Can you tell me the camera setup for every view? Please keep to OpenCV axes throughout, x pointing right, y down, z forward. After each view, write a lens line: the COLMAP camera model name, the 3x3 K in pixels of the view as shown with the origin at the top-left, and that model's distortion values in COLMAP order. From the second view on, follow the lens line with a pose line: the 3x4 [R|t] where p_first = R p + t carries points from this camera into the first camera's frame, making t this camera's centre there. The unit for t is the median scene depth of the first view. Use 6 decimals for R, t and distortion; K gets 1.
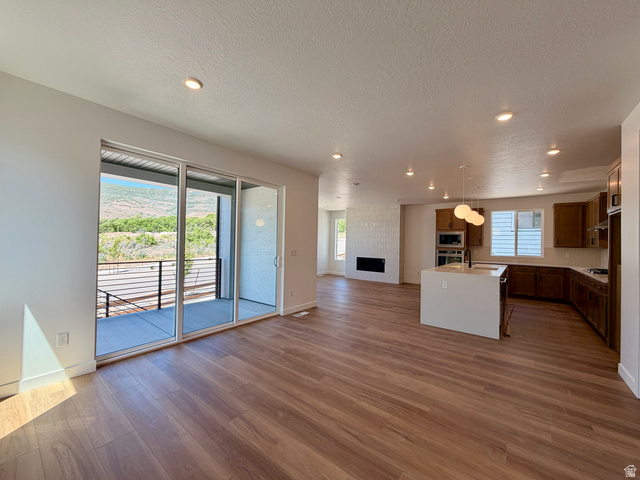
lens RADIAL K [[256.8, 0, 317.2], [0, 256.8, 240.6], [0, 0, 1]] dist [0.001146, -0.000009]
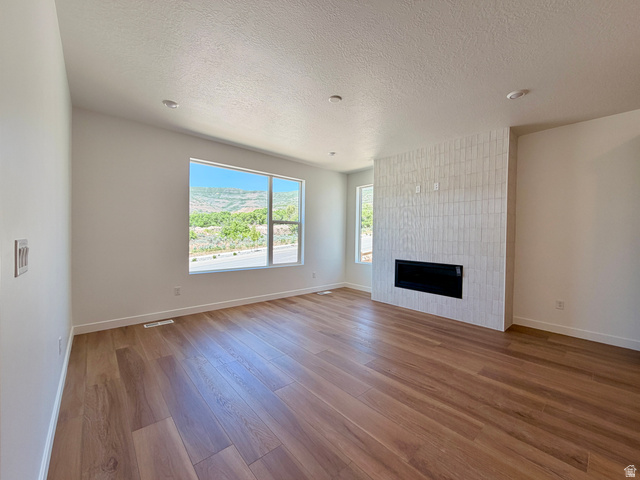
lens RADIAL K [[256.8, 0, 317.2], [0, 256.8, 240.6], [0, 0, 1]] dist [0.001146, -0.000009]
pose [[0.984738, -0.006179, -0.173934, 0.100313], [0.010712, 0.999627, 0.025136, 0.016590], [0.173714, -0.026615, 0.984436, 0.539693]]
